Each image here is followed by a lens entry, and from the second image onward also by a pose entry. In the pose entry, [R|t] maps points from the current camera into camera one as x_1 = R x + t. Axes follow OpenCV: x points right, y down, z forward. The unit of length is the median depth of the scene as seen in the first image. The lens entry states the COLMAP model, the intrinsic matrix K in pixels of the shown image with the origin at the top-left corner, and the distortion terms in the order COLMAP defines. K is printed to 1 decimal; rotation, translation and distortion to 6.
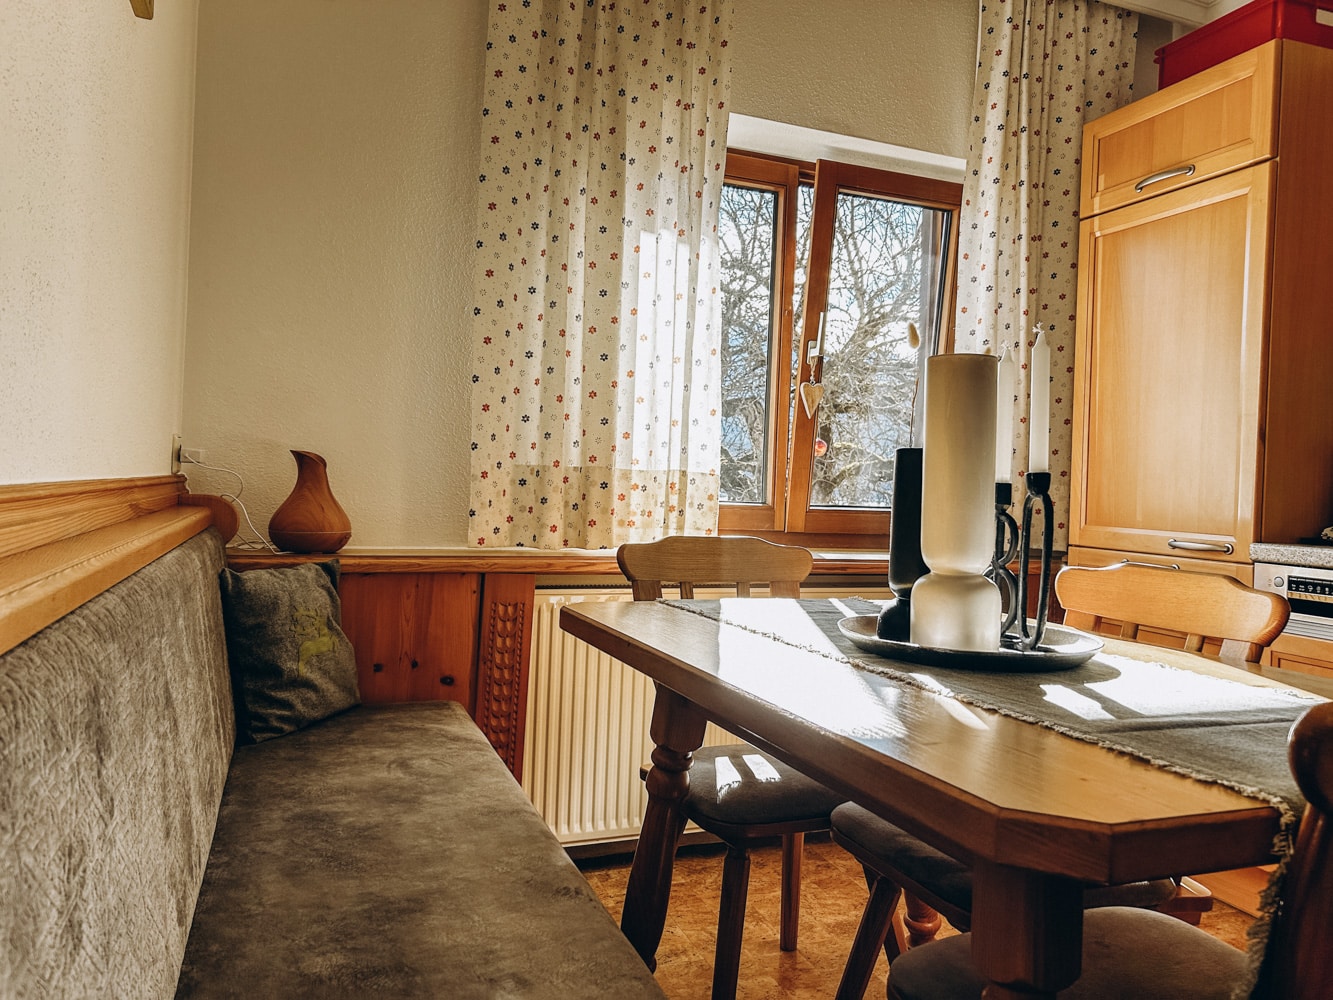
lens RADIAL K [[993.1, 0, 666.5], [0, 993.1, 500.0], [0, 0, 1]] dist [0.036914, 0.001931]
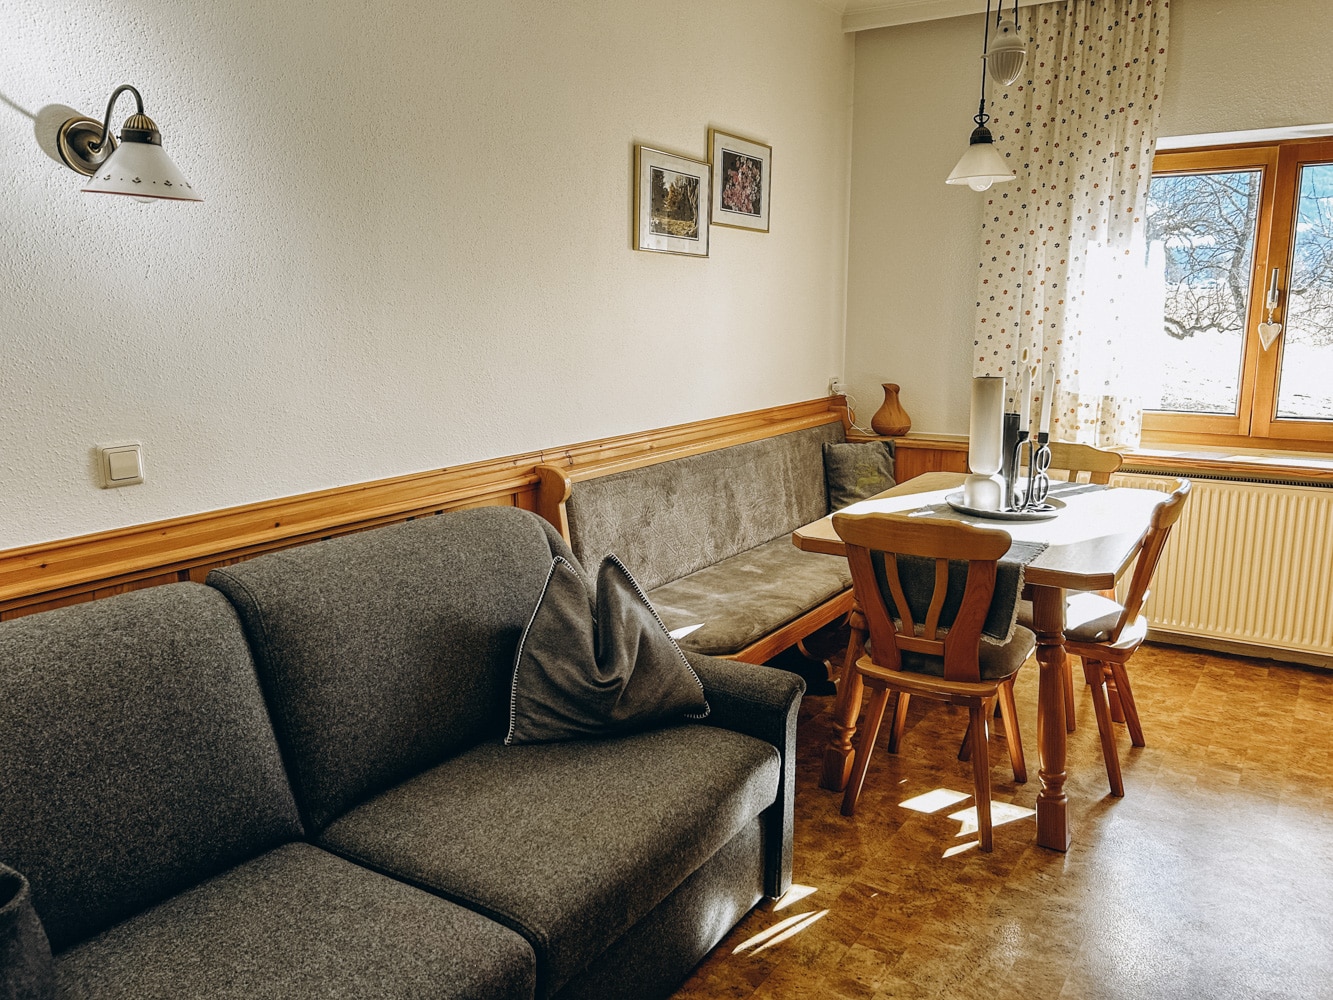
lens RADIAL K [[993.1, 0, 666.5], [0, 993.1, 500.0], [0, 0, 1]] dist [0.036914, 0.001931]
pose [[0.579634, 0.121725, -0.805734, 0.993120], [0.013075, 0.987264, 0.158555, -0.139276], [0.814772, -0.102439, 0.570659, -0.516638]]
